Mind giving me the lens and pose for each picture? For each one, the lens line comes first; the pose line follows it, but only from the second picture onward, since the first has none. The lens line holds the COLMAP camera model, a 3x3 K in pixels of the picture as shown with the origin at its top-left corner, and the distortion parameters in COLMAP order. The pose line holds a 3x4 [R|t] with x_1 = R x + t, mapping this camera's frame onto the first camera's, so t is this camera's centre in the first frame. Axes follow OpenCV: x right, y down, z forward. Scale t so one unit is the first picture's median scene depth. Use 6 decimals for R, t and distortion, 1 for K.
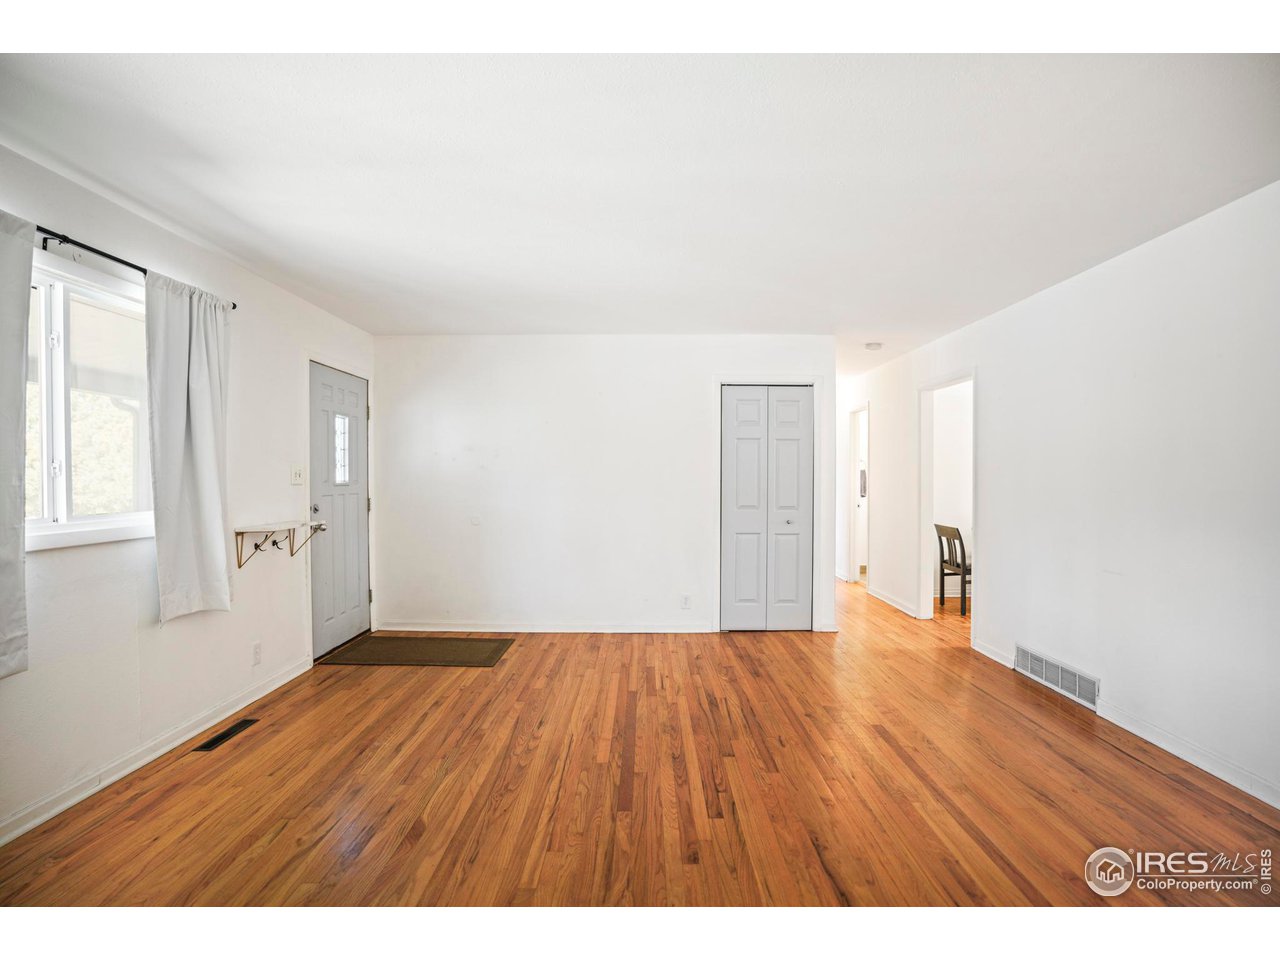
lens RADIAL K [[677.0, 0, 640.3], [0, 677.0, 482.4], [0, 0, 1]] dist [-0.000011, 0.000002]
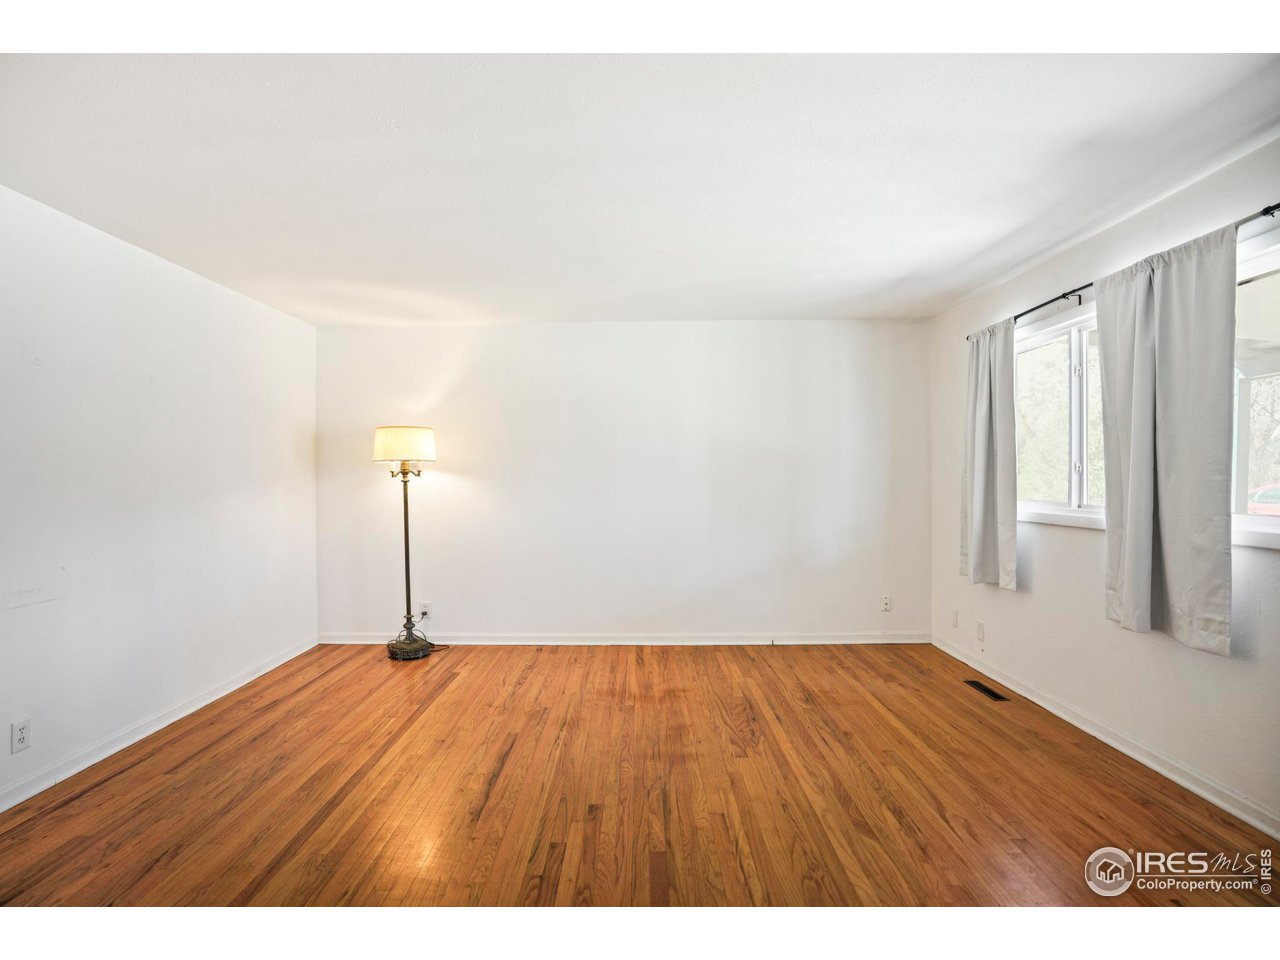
lens RADIAL K [[677.0, 0, 639.8], [0, 677.0, 481.7], [0, 0, 1]] dist [-0.000011, 0.000002]
pose [[-0.999940, 0.005666, -0.009414, 0.006283], [0.005590, 0.999952, 0.008078, -0.006533], [0.009459, 0.008025, -0.999923, 1.978718]]
